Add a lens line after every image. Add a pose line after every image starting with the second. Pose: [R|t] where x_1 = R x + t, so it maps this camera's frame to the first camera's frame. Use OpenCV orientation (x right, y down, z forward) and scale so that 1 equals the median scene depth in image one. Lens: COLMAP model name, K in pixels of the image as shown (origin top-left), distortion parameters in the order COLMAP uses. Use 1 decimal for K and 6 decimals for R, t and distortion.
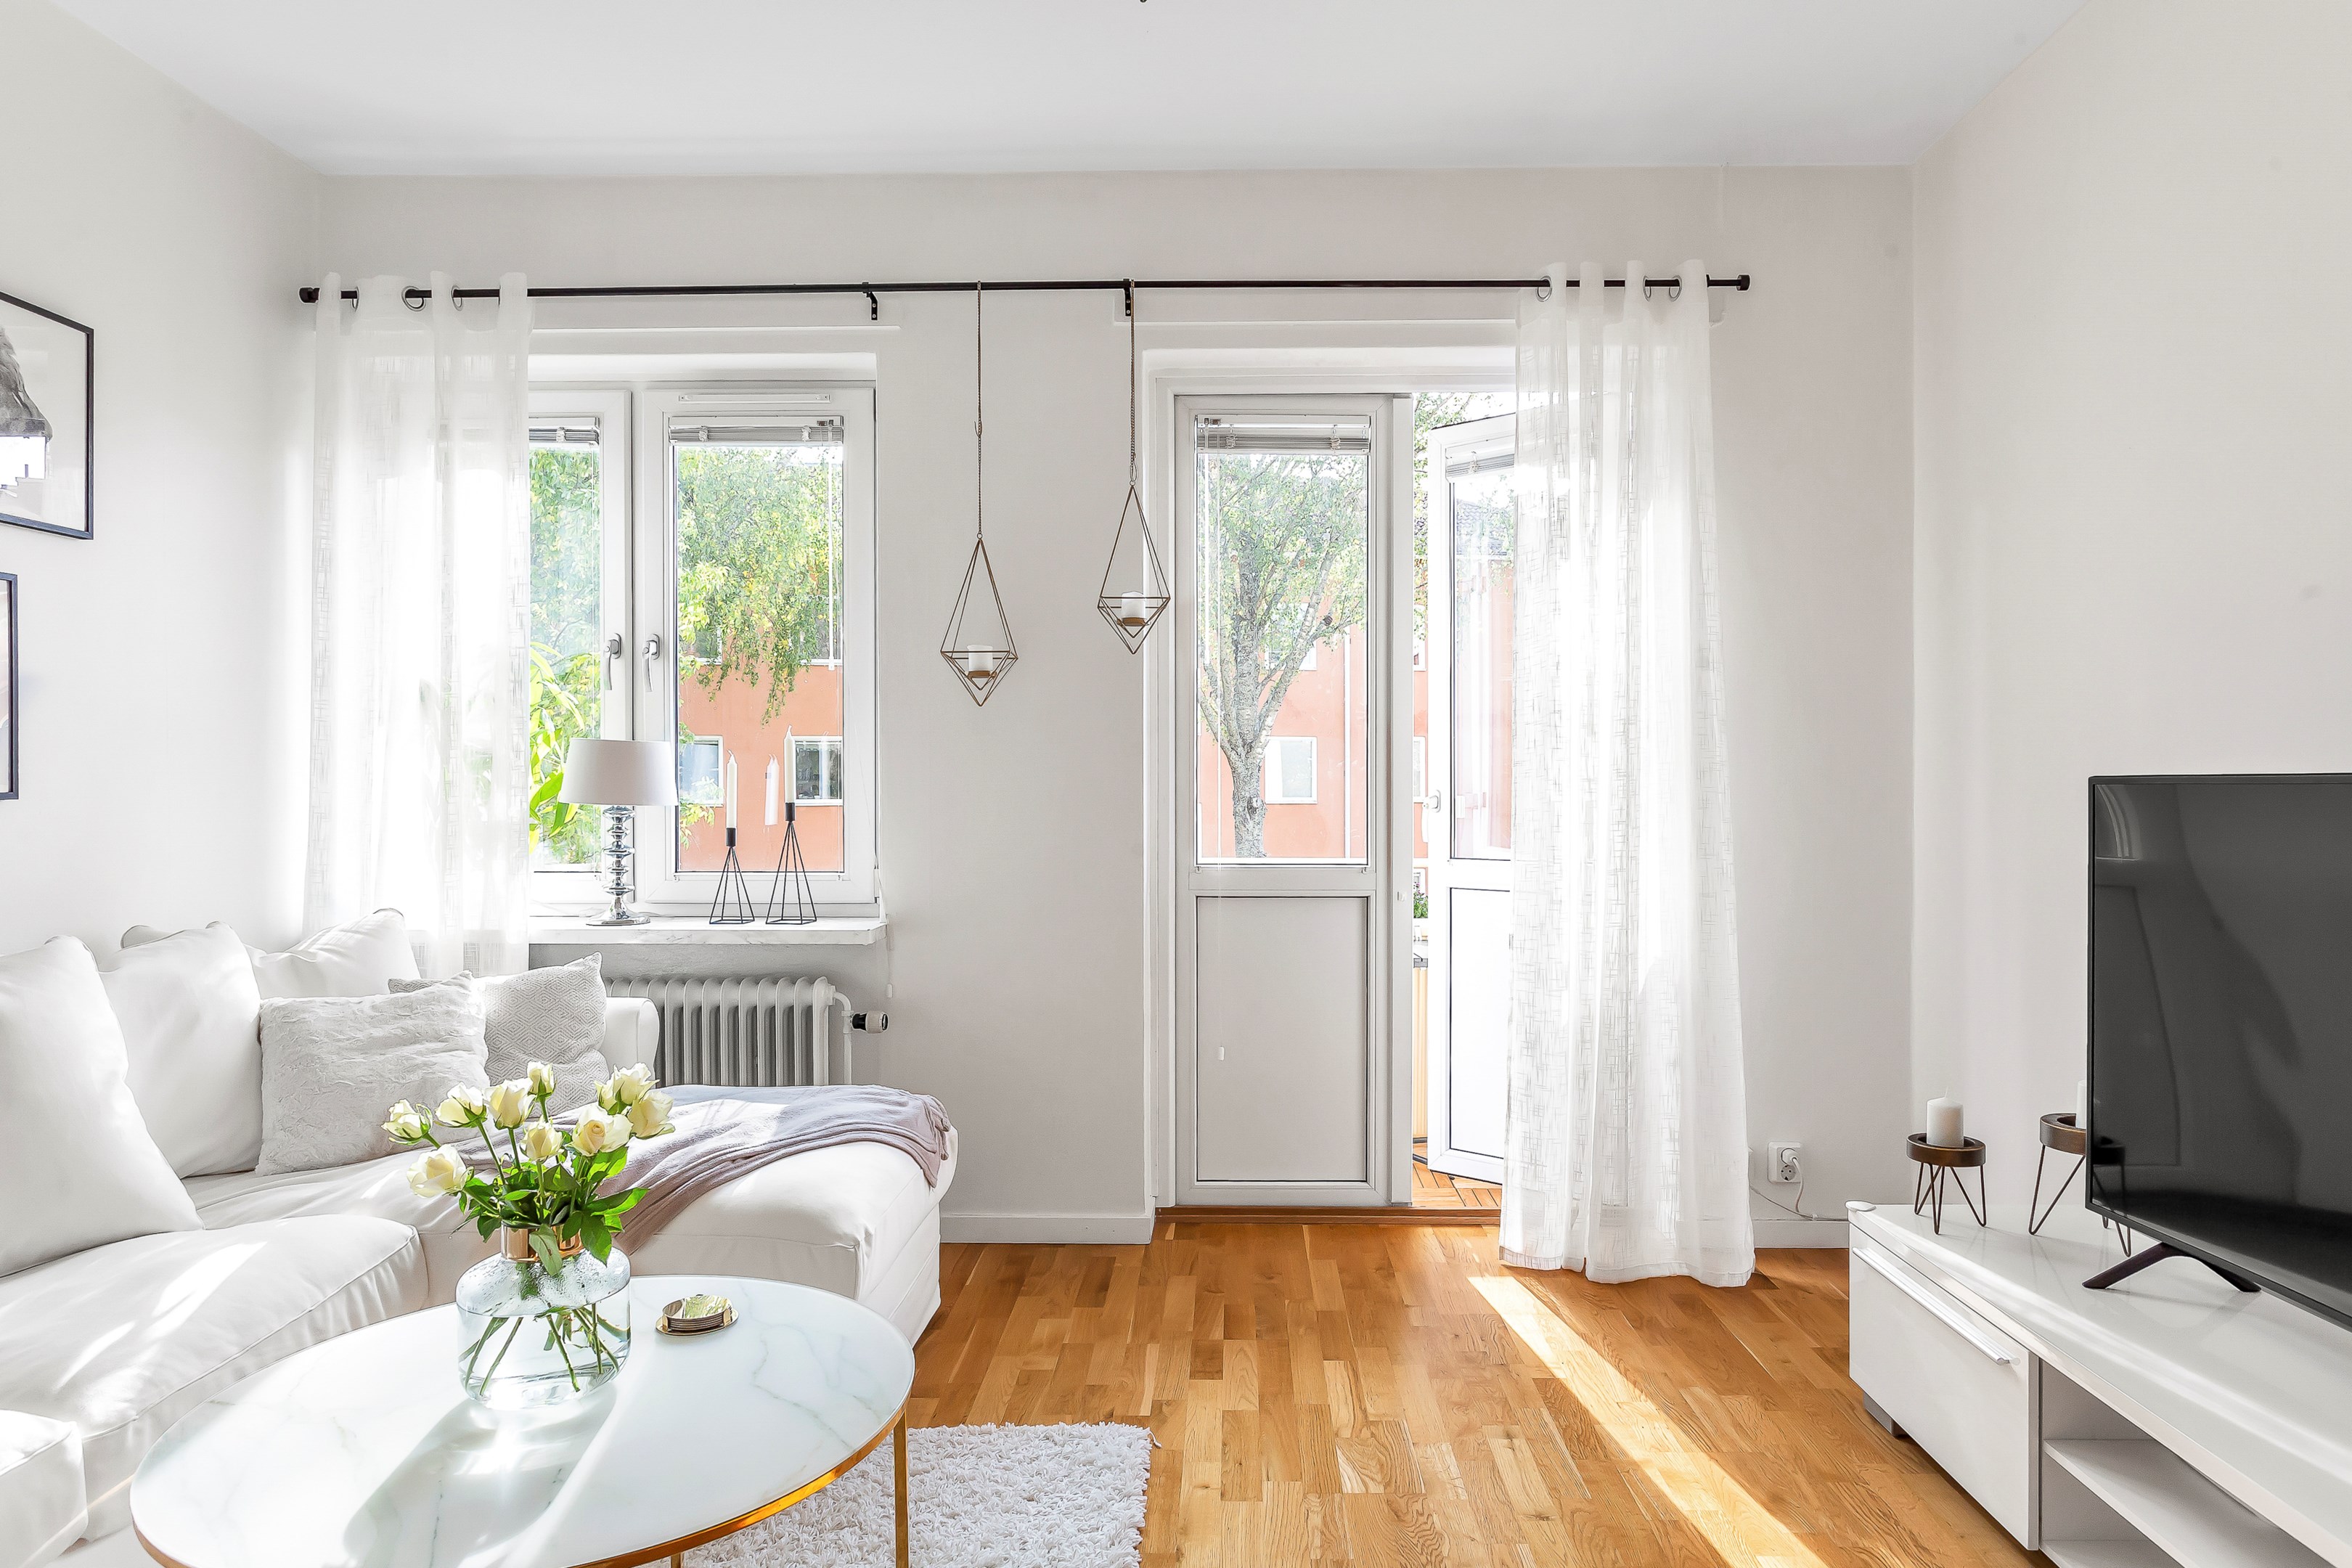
lens RADIAL K [[1407.4, 0, 1185.0], [0, 1407.4, 796.9], [0, 0, 1]] dist [-0.005523, 0.004338]
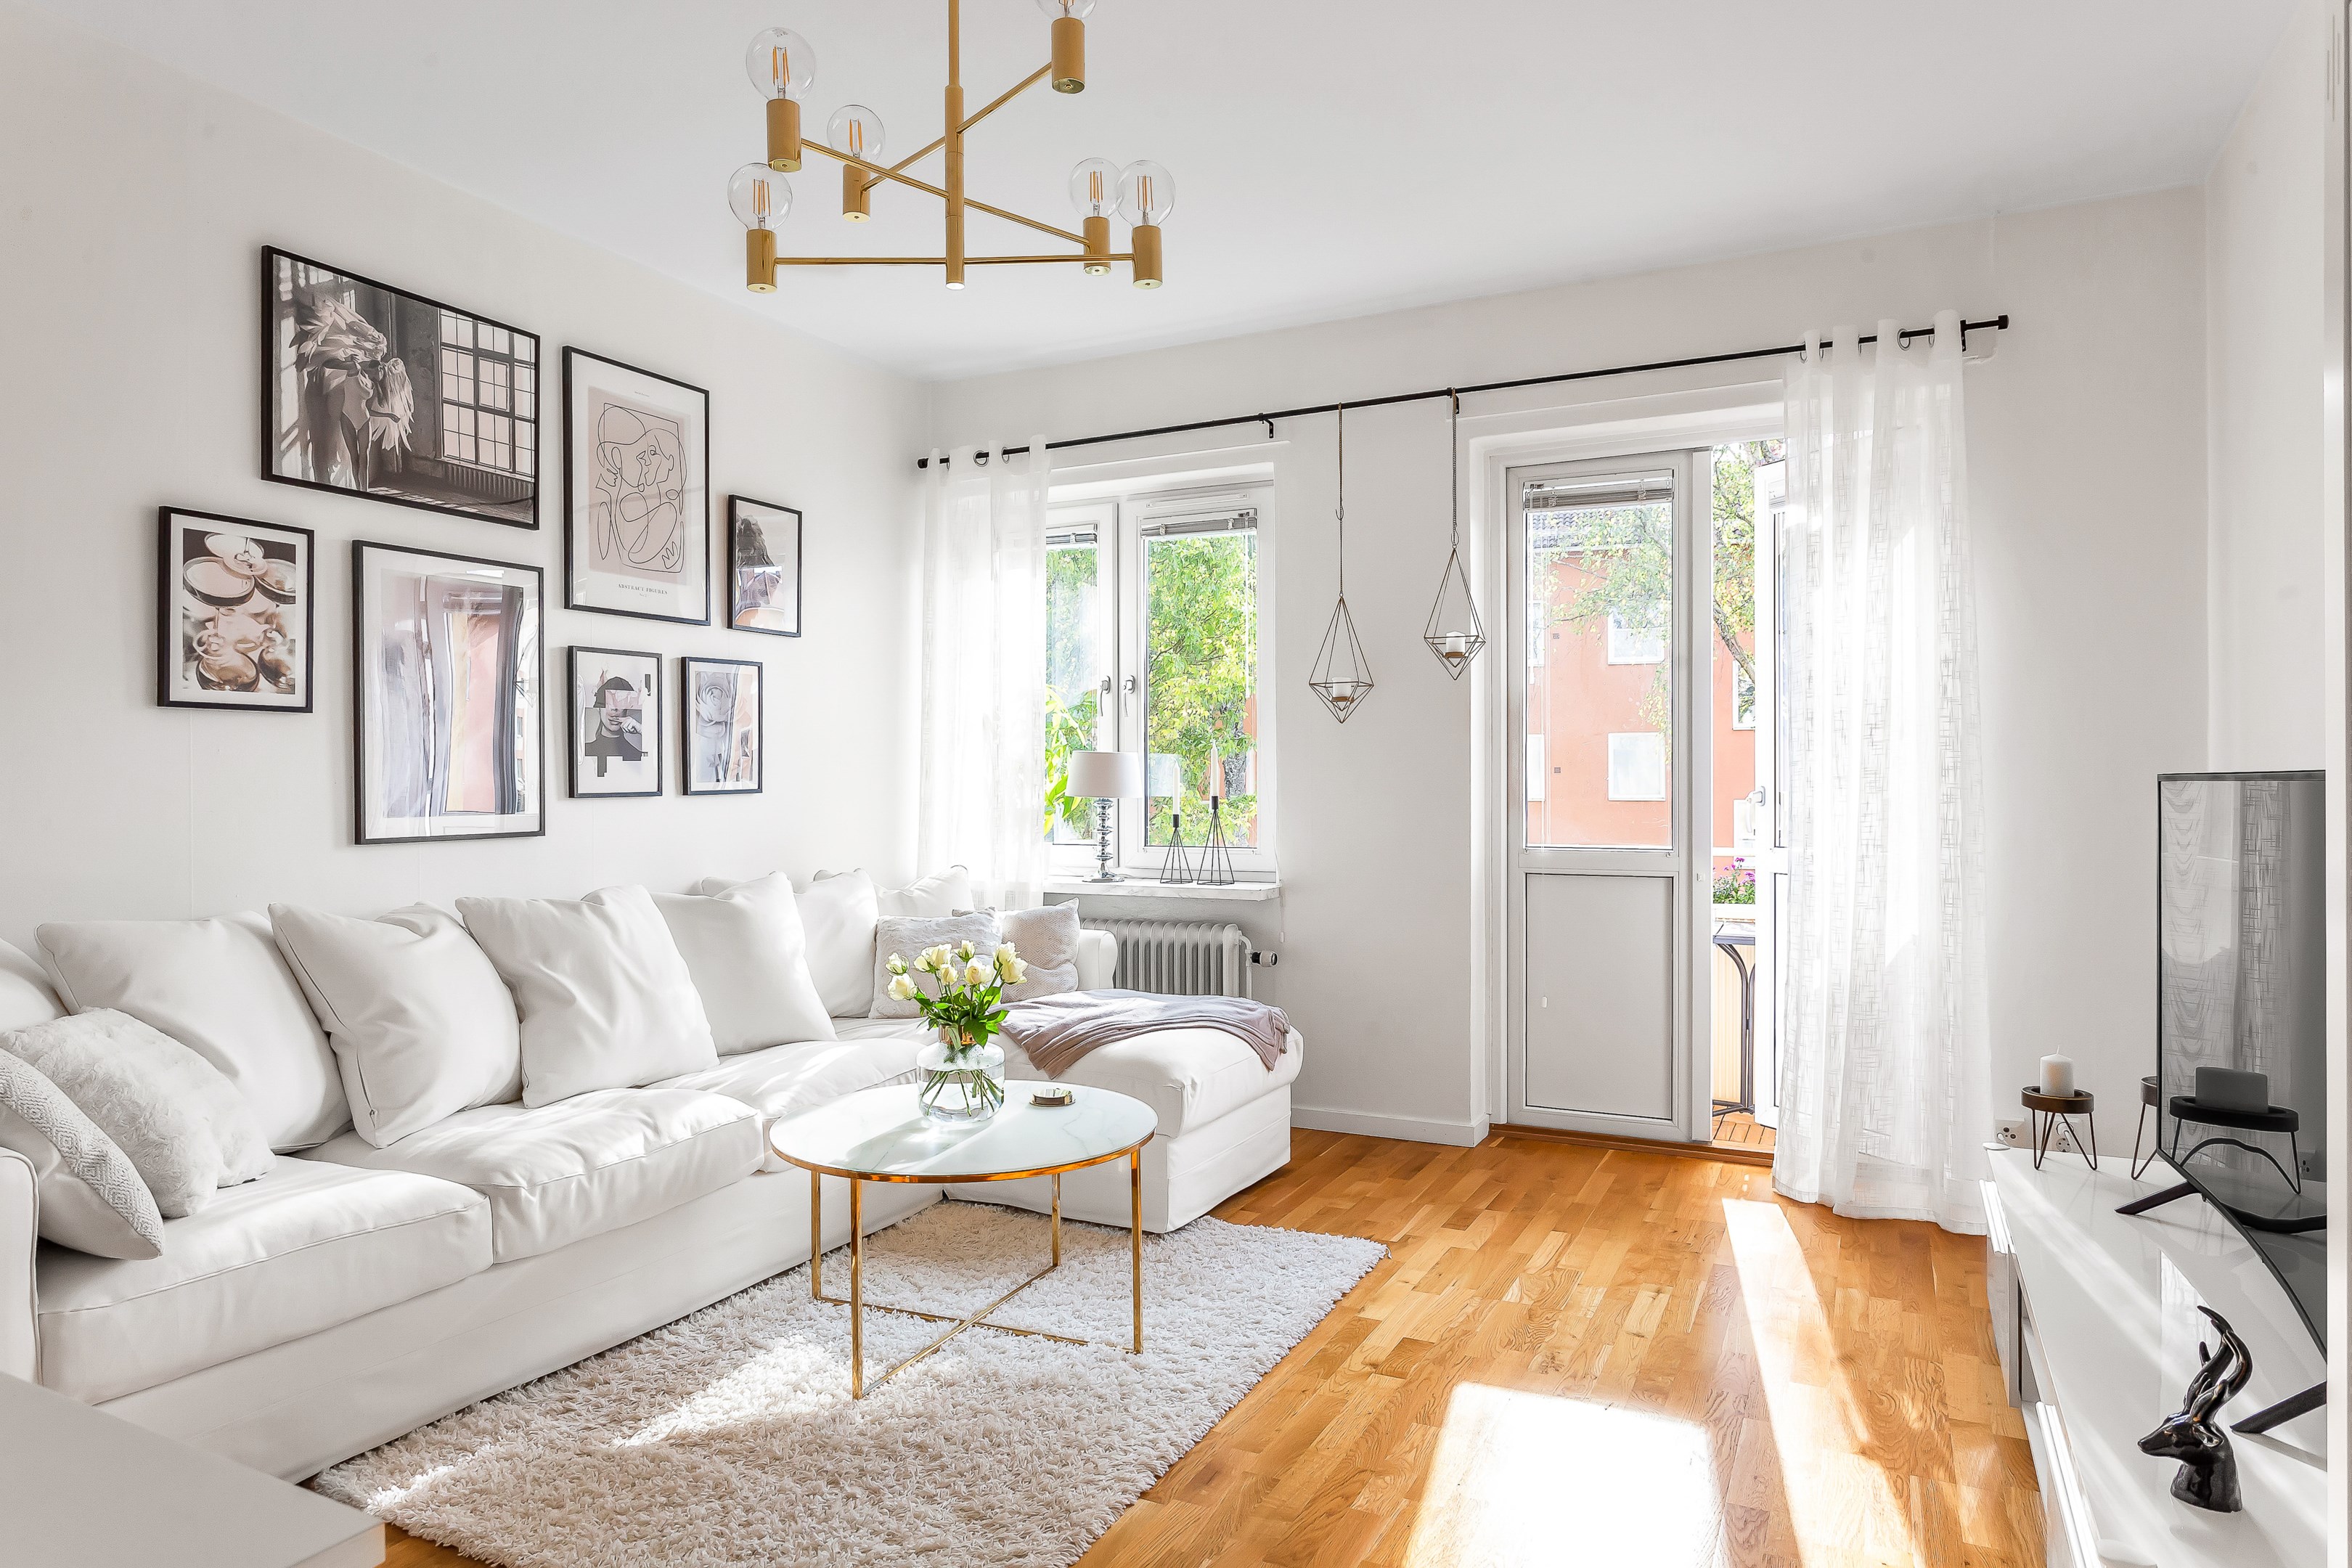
lens RADIAL K [[1387.6, 0, 1175.7], [0, 1387.6, 778.9], [0, 0, 1]] dist [0.000116, 0.001207]
pose [[0.903357, -0.003019, -0.428879, 0.277636], [-0.001191, 0.999954, -0.009547, 0.000227], [0.428888, 0.009135, 0.903312, -0.247371]]
